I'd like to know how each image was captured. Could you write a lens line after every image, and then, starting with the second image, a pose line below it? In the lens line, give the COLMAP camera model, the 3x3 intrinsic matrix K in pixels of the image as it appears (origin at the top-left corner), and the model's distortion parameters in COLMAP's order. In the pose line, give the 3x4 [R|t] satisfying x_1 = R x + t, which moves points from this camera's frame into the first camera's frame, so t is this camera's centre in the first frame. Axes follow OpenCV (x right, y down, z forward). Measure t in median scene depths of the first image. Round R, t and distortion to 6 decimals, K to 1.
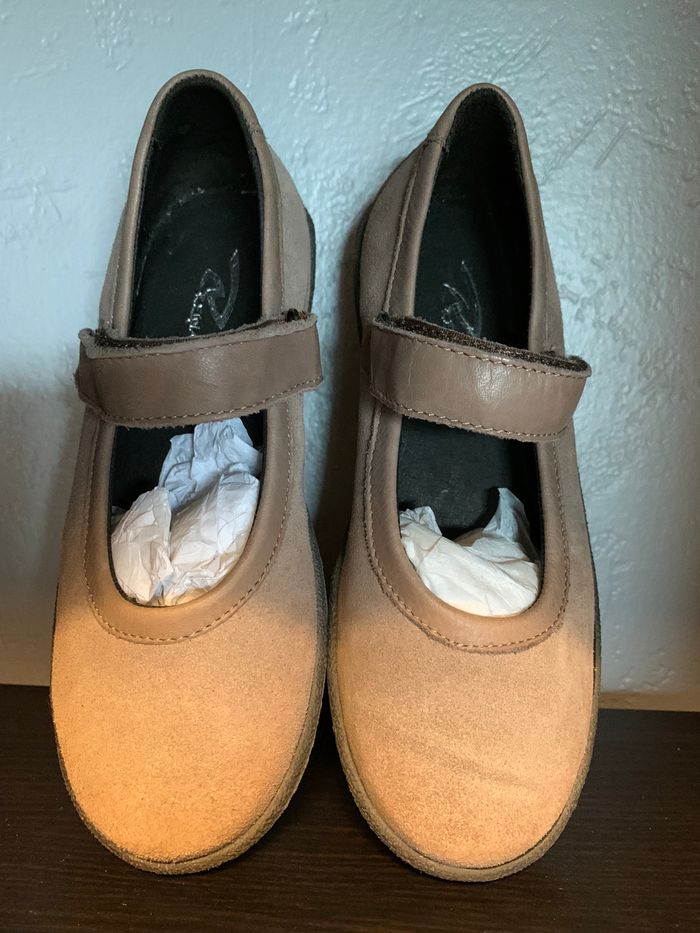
lens RADIAL K [[777.4, 0, 343.3], [0, 777.4, 463.7], [0, 0, 1]] dist [-0.019345, 0.018206]
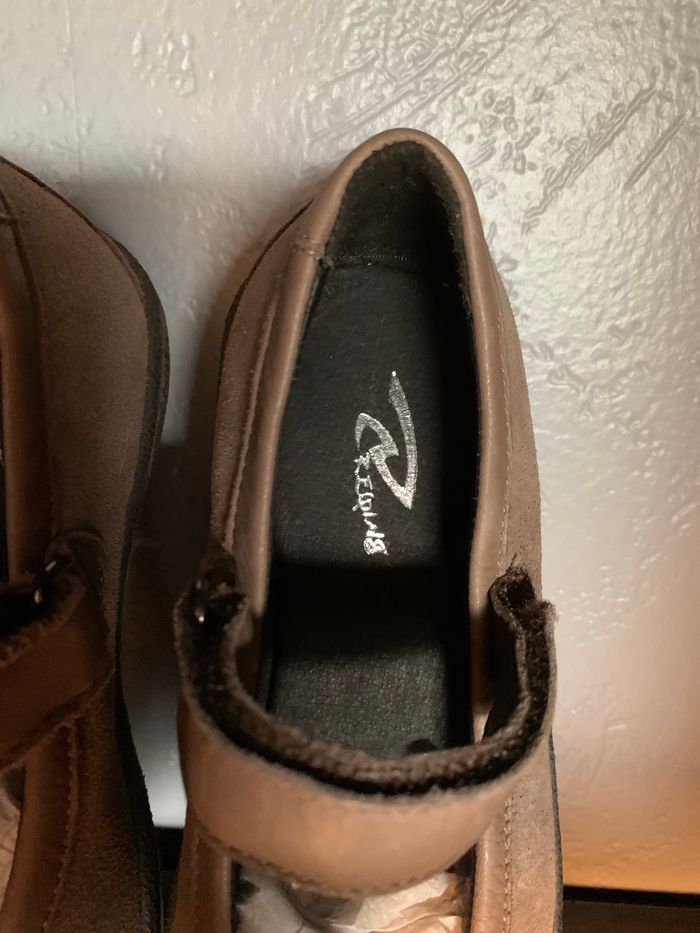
lens RADIAL K [[777.4, 0, 357.7], [0, 777.4, 467.7], [0, 0, 1]] dist [-0.019345, 0.018206]
pose [[0.999128, 0.019576, -0.036875, 0.136089], [-0.011166, 0.976374, 0.215797, -0.292852], [0.040228, -0.215197, 0.975742, 0.331784]]
